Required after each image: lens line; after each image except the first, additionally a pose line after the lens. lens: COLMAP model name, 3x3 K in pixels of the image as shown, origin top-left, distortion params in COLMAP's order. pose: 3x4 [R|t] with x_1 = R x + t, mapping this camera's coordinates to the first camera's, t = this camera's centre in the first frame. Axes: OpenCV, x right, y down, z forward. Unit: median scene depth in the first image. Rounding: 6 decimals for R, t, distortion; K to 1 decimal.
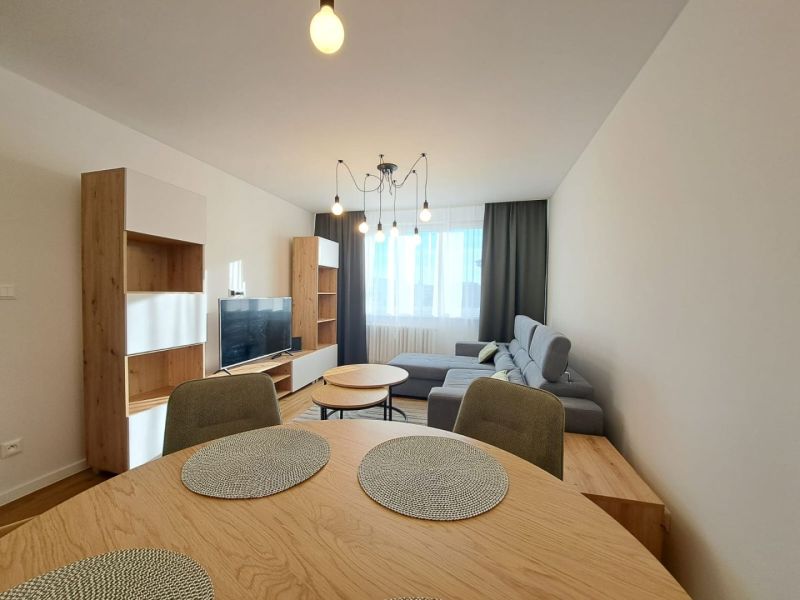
lens RADIAL K [[316.4, 0, 395.8], [0, 316.4, 301.7], [0, 0, 1]] dist [-0.018507, 0.000193]
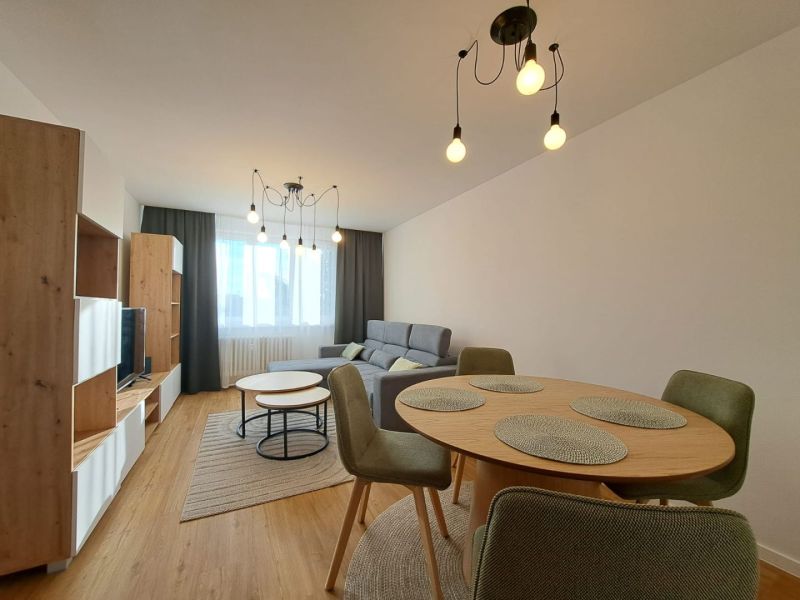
lens RADIAL K [[316.4, 0, 392.1], [0, 316.4, 300.2], [0, 0, 1]] dist [-0.018507, 0.000193]
pose [[0.747909, 0.007349, 0.663761, -0.348973], [0.021998, 0.999115, -0.035849, 0.008725], [-0.663437, 0.041413, 0.747086, -0.014445]]
